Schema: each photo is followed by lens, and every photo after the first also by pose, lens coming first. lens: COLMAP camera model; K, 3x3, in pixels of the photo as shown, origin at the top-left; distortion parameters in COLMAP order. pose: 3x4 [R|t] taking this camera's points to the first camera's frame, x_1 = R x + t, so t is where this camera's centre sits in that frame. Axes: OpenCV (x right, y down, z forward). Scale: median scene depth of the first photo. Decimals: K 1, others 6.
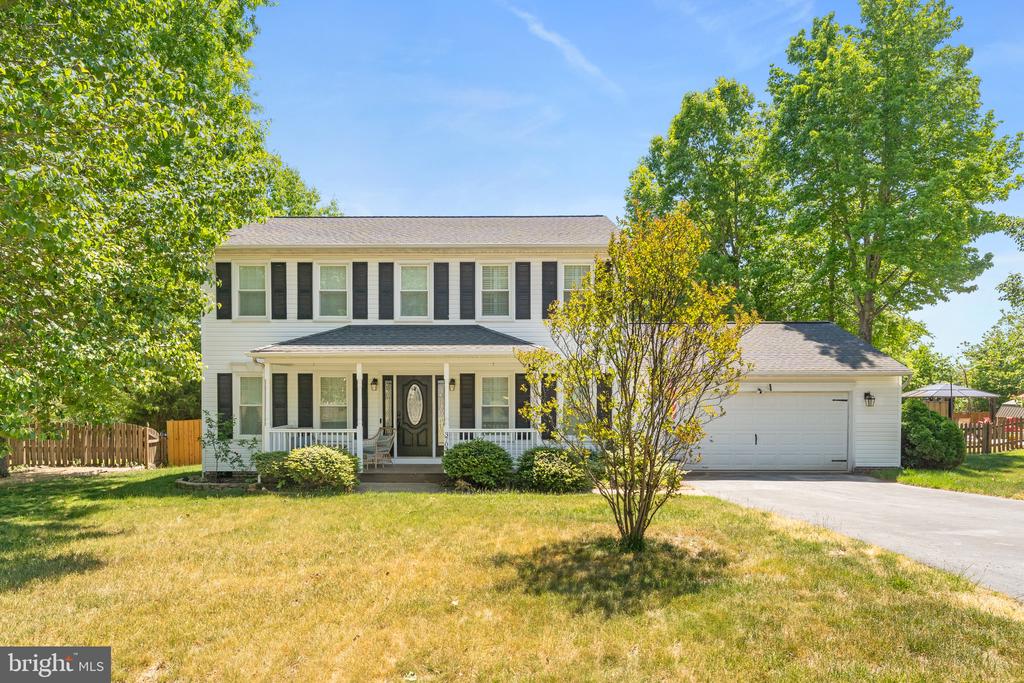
lens RADIAL K [[624.7, 0, 509.5], [0, 624.7, 406.7], [0, 0, 1]] dist [0.003911, 0.001509]
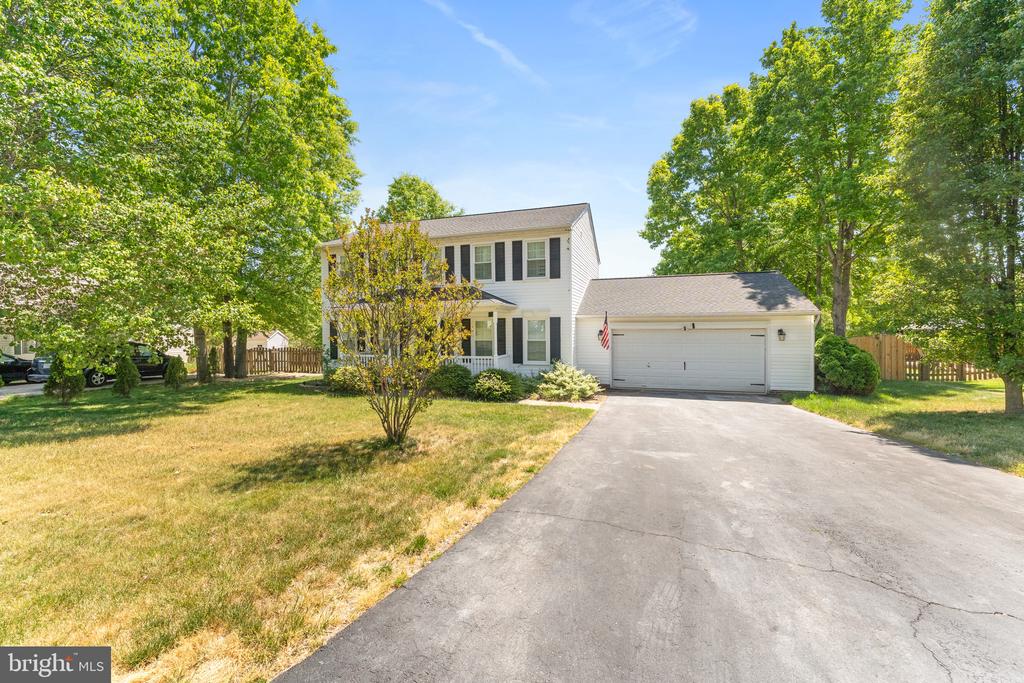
lens RADIAL K [[416.9, 0, 509.7], [0, 416.9, 337.8], [0, 0, 1]] dist [-0.000436, -0.000080]
pose [[0.953816, 0.000123, -0.300390, 0.332801], [0.001573, 0.999984, 0.005406, -0.012166], [0.300386, -0.005629, 0.953801, 0.072741]]
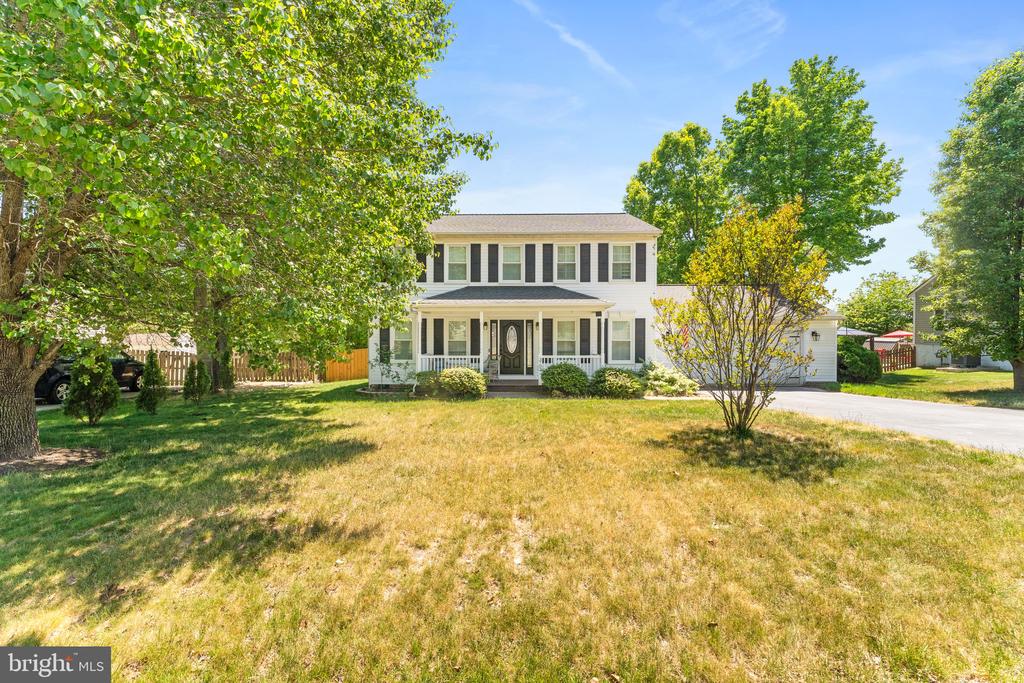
lens RADIAL K [[413.8, 0, 512.0], [0, 413.8, 341.5], [0, 0, 1]] dist [0.000067, -0.000042]
pose [[0.999966, -0.000269, -0.008208, -0.143211], [0.000243, 0.999995, -0.003204, 0.004517], [0.008209, 0.003202, 0.999961, 0.015417]]
